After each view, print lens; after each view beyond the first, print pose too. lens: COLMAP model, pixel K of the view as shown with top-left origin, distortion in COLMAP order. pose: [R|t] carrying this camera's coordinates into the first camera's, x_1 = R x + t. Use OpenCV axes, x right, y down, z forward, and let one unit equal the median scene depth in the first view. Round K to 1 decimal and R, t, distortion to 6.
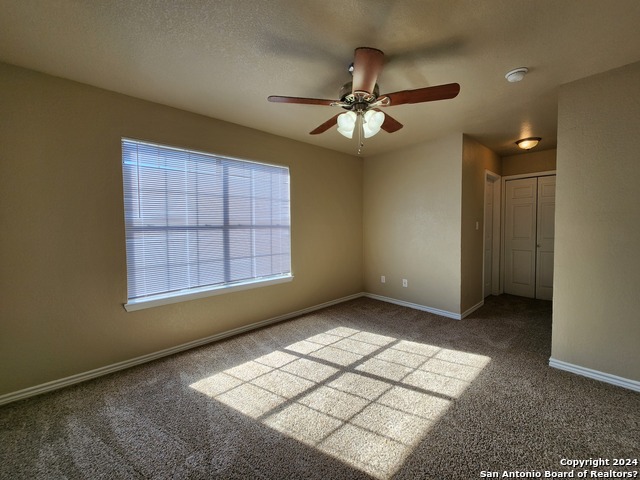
lens RADIAL K [[260.0, 0, 325.4], [0, 260.0, 236.7], [0, 0, 1]] dist [-0.000886, -0.000561]
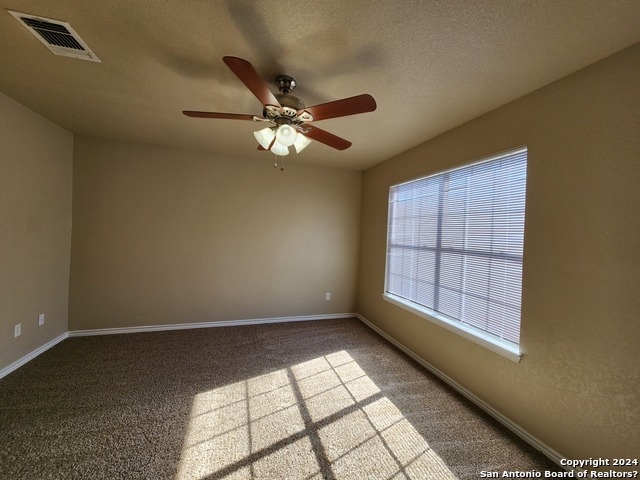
lens RADIAL K [[260.0, 0, 325.4], [0, 260.0, 236.7], [0, 0, 1]] dist [-0.000886, -0.000561]
pose [[-0.410984, 0.001637, -0.911641, 0.646240], [-0.080423, 0.996035, 0.038044, -0.090102], [0.908088, 0.088953, -0.409223, 1.077801]]
